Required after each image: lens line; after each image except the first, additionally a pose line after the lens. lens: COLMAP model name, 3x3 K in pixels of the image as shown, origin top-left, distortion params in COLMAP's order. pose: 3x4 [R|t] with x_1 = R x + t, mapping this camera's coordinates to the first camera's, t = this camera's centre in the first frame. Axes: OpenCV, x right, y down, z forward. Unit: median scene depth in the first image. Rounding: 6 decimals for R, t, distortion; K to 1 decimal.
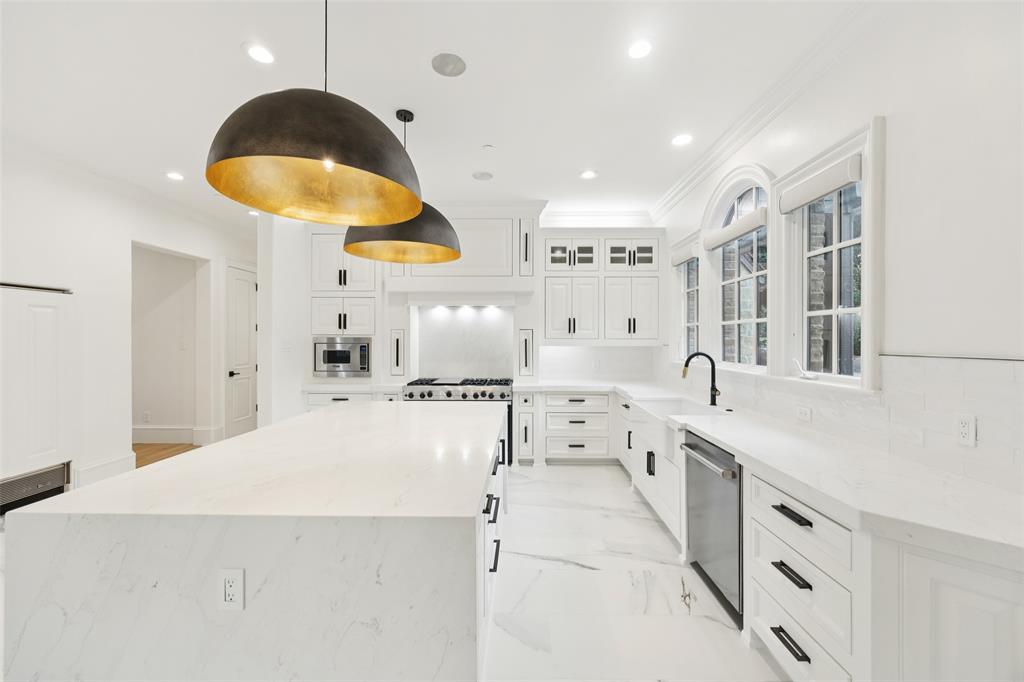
lens RADIAL K [[396.7, 0, 513.6], [0, 396.7, 337.9], [0, 0, 1]] dist [-0.007128, -0.000730]
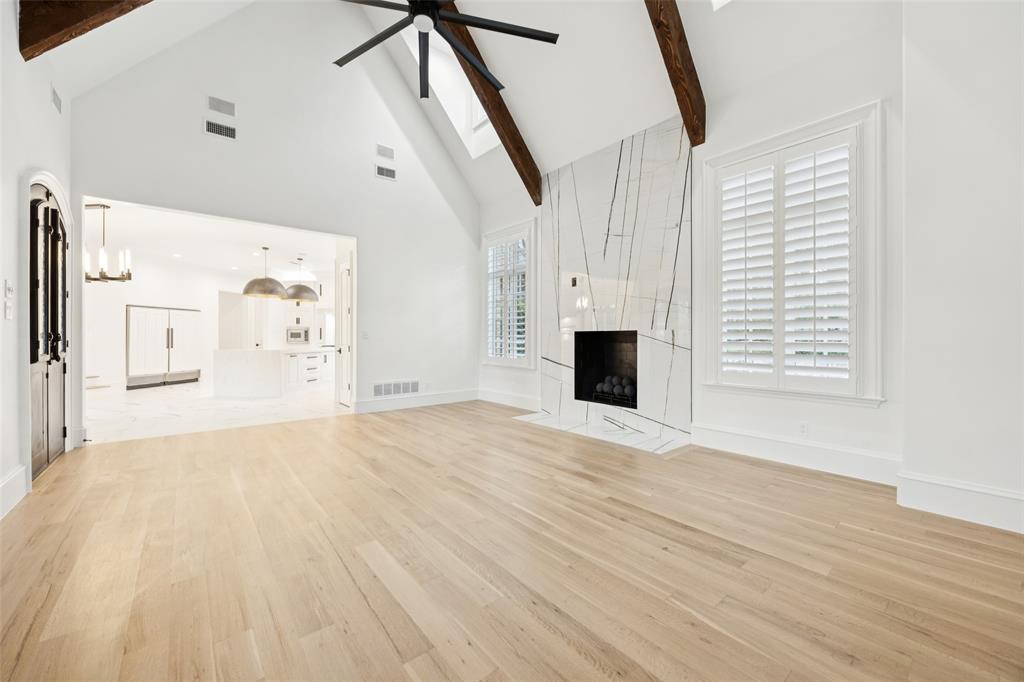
lens RADIAL K [[396.7, 0, 515.5], [0, 396.7, 337.9], [0, 0, 1]] dist [-0.007128, -0.000730]
pose [[0.997174, 0.005113, -0.074950, 1.114560], [-0.004615, 0.999966, 0.006813, 0.040984], [0.074982, -0.006448, 0.997164, -1.371640]]
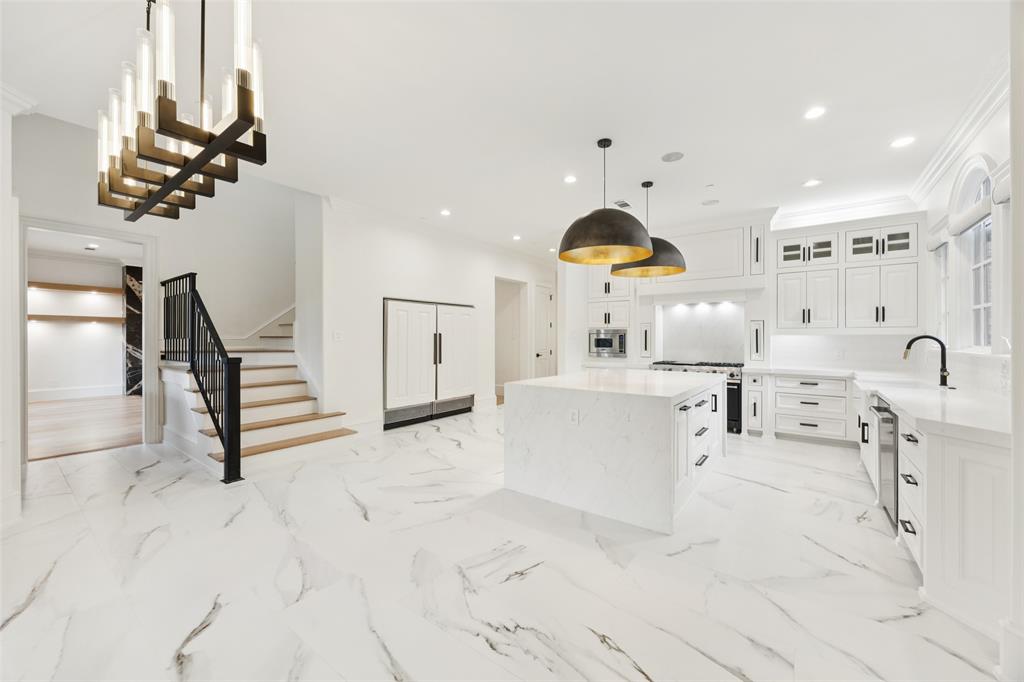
lens RADIAL K [[396.7, 0, 511.8], [0, 396.7, 340.4], [0, 0, 1]] dist [-0.007128, -0.000730]
pose [[0.809150, 0.001667, -0.587600, 0.136639], [0.001903, 0.999983, 0.005458, 0.029833], [0.587600, -0.005534, 0.809133, -0.375718]]
